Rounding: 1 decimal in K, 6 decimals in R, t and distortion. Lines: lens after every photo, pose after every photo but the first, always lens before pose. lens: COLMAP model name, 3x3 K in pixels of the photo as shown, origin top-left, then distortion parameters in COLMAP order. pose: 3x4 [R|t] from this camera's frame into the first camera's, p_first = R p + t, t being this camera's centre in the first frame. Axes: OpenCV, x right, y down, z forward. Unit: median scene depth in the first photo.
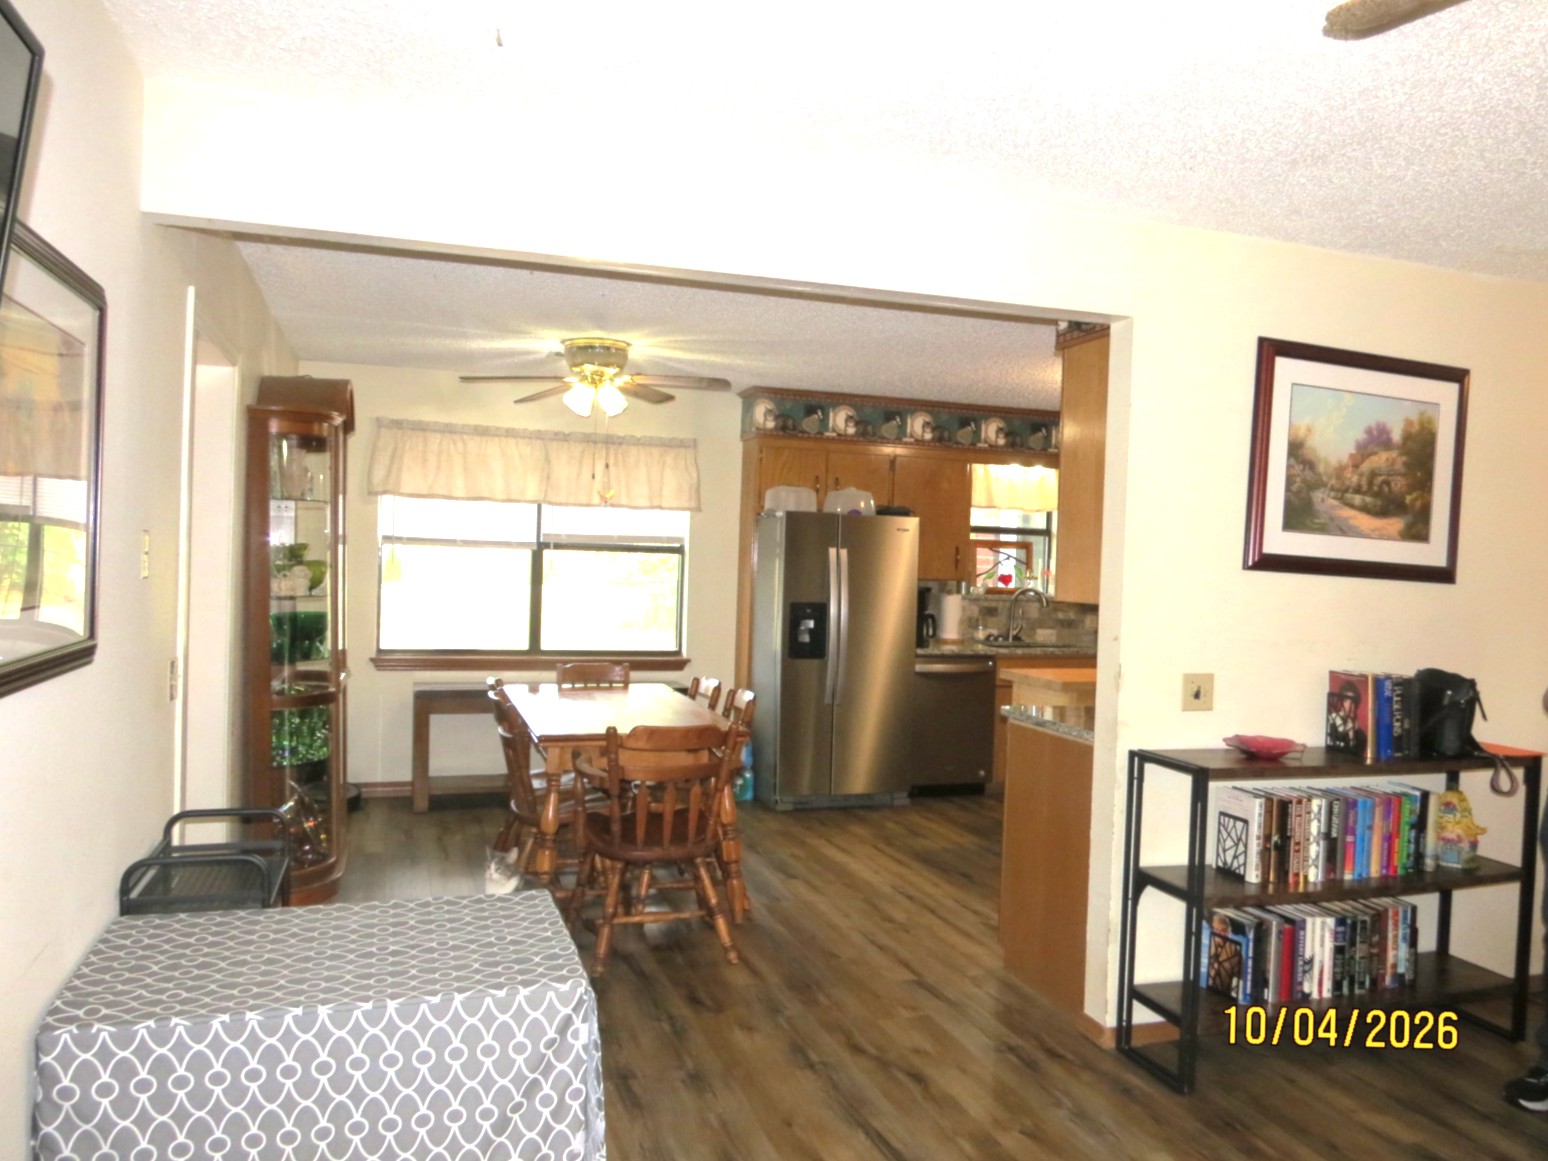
lens RADIAL K [[1140.5, 0, 777.3], [0, 1140.5, 576.6], [0, 0, 1]] dist [-0.037441, 0.014695]
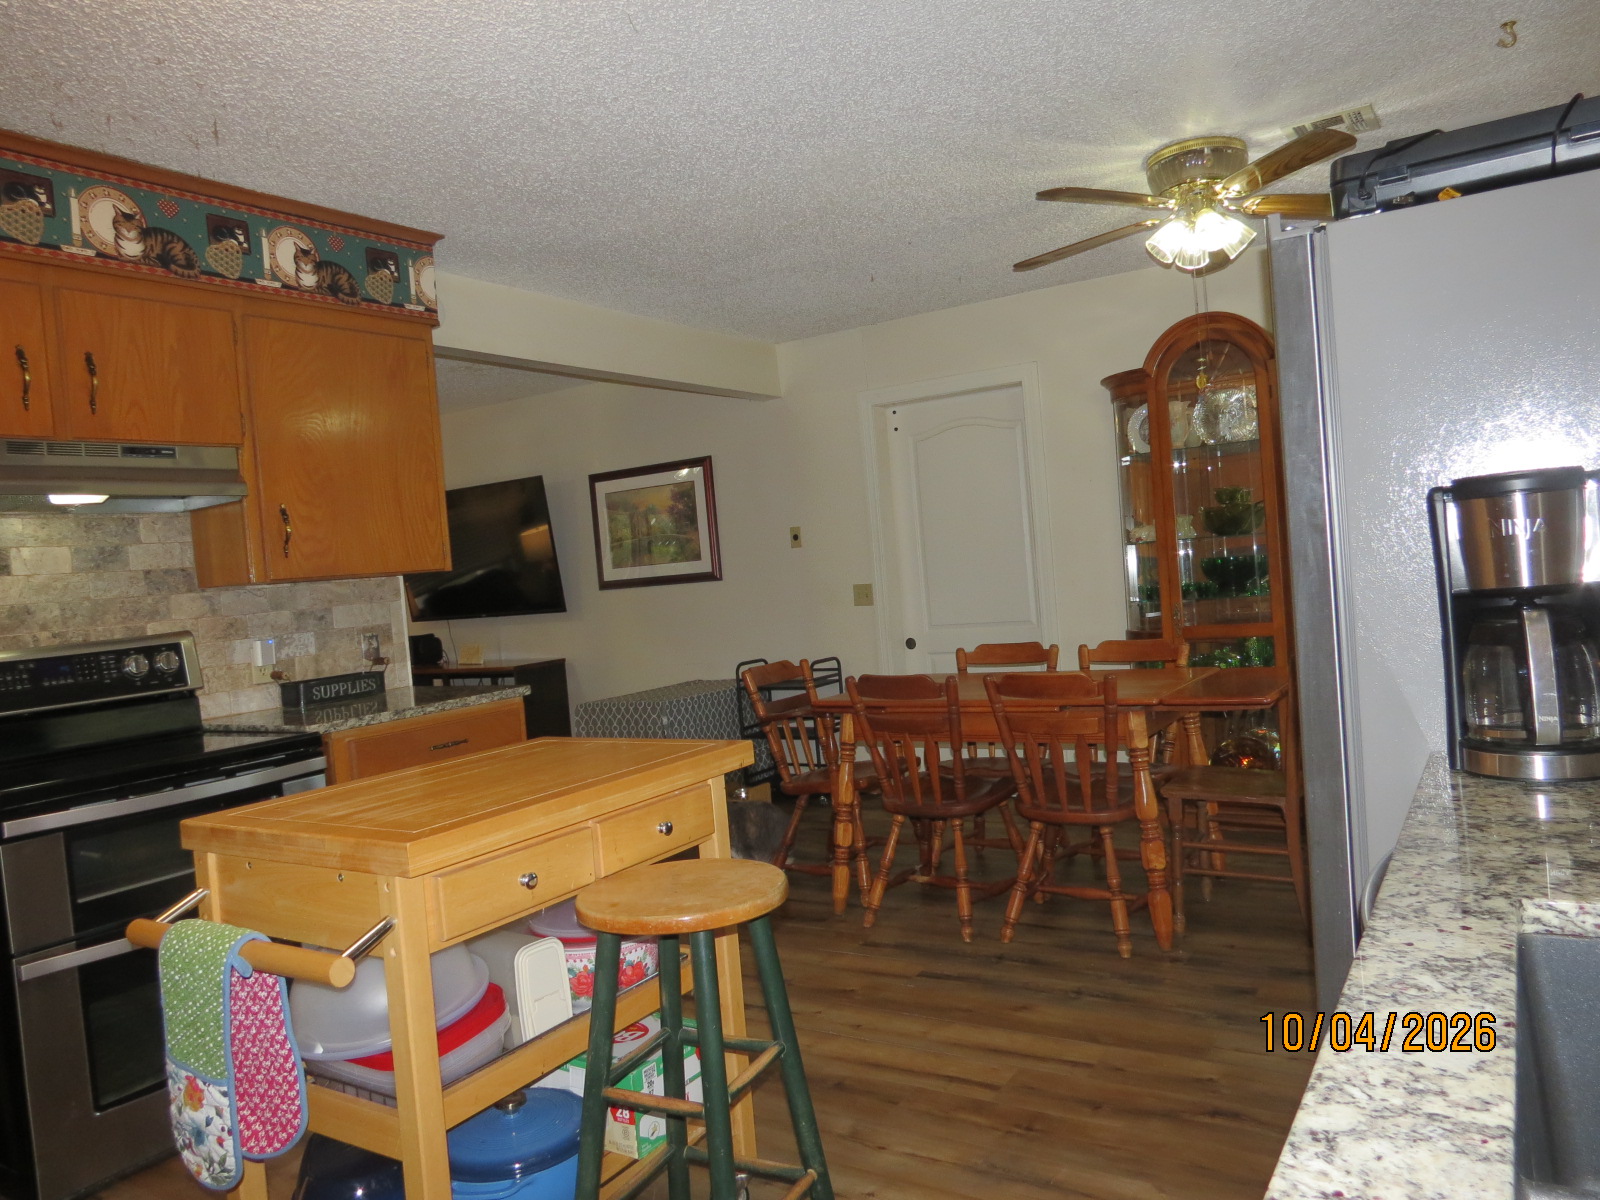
lens RADIAL K [[1140.8, 0, 801.5], [0, 1140.8, 595.1], [0, 0, 1]] dist [-0.033288, 0.017851]
pose [[-0.775396, 0.046804, -0.629738, 0.446591], [0.043375, 0.998842, 0.020829, 0.025822], [0.629984, -0.011164, -0.776528, 1.382387]]
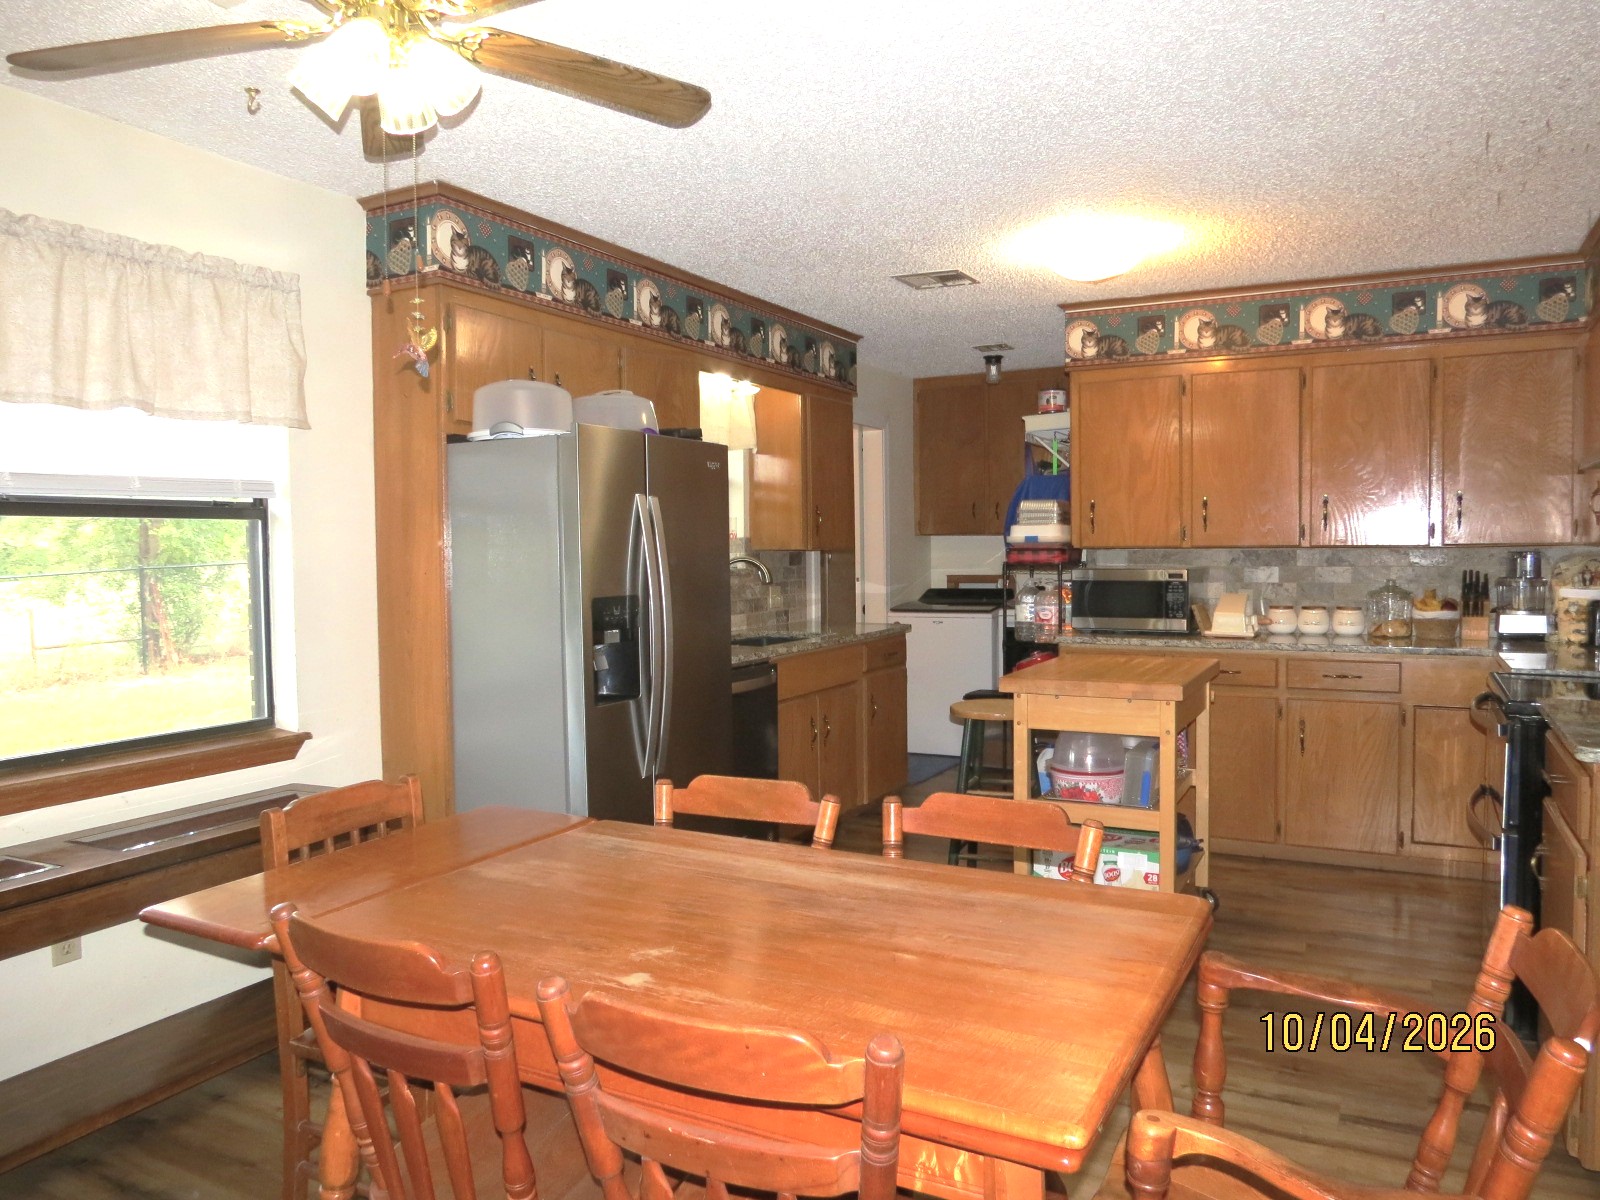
lens RADIAL K [[1140.8, 0, 801.5], [0, 1140.8, 595.1], [0, 0, 1]] dist [-0.033288, 0.017851]
pose [[0.723637, -0.070482, 0.686573, -0.329334], [0.046963, 0.997495, 0.052902, -0.003120], [-0.688581, -0.006038, 0.725134, 0.653724]]
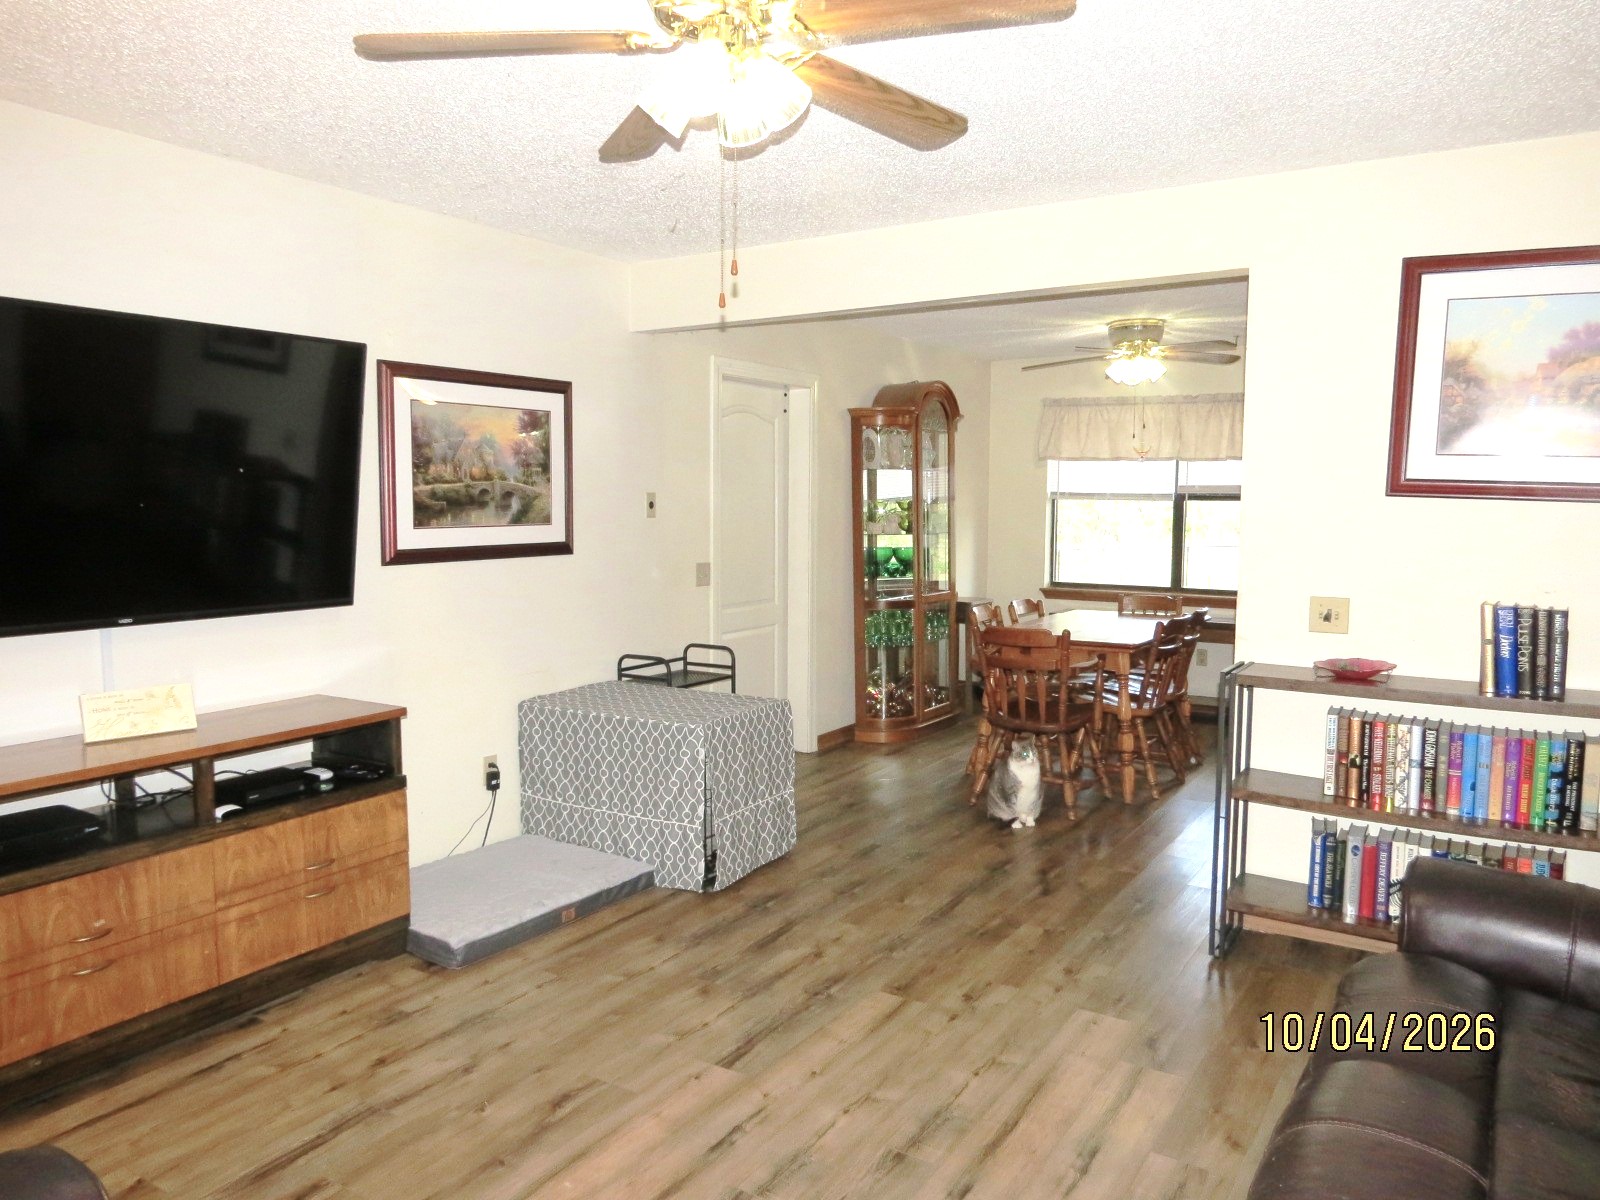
lens RADIAL K [[1140.8, 0, 801.5], [0, 1140.8, 595.1], [0, 0, 1]] dist [-0.033288, 0.017851]
pose [[0.634340, 0.036555, -0.772189, 0.549230], [0.000210, 0.998873, 0.047459, 0.021533], [0.773054, -0.030267, 0.633618, -0.022727]]
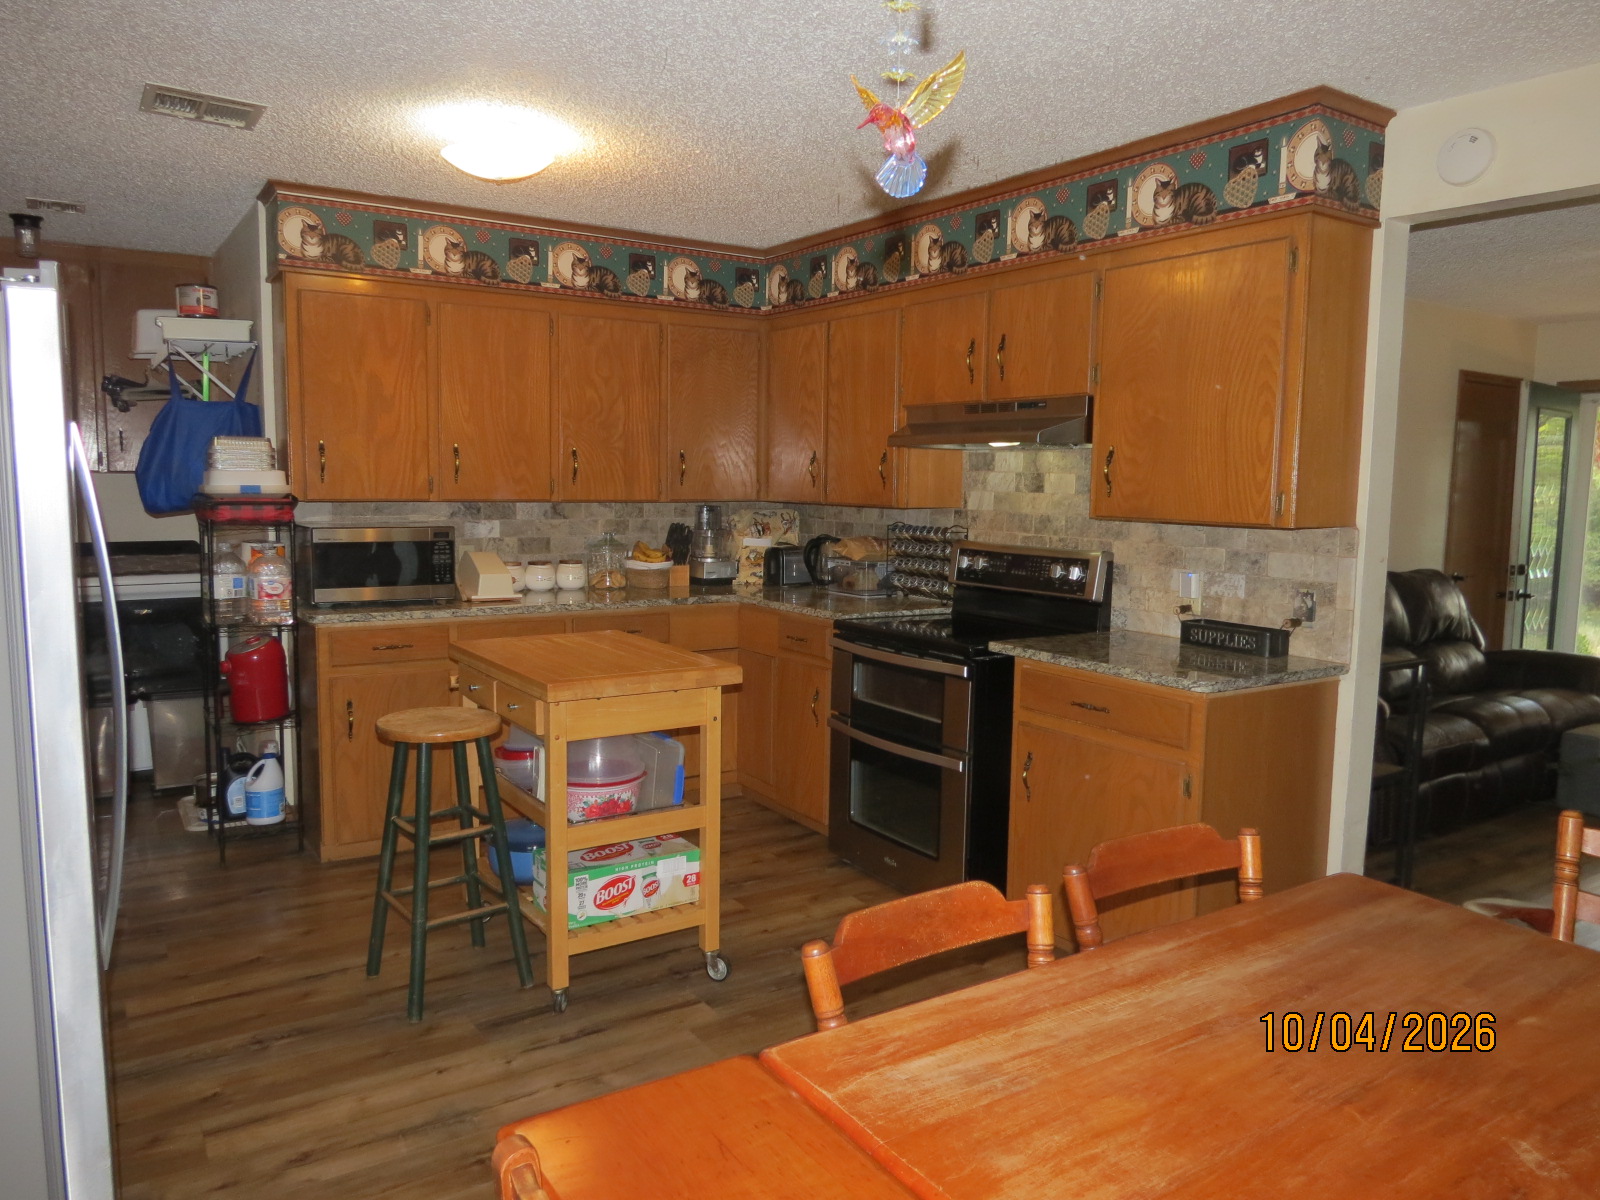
lens RADIAL K [[1140.8, 0, 801.5], [0, 1140.8, 595.1], [0, 0, 1]] dist [-0.033288, 0.017851]
pose [[-0.255663, -0.139760, 0.956610, -0.312224], [-0.007725, 0.989759, 0.142538, -0.029611], [-0.966735, 0.029052, -0.254125, 1.074424]]
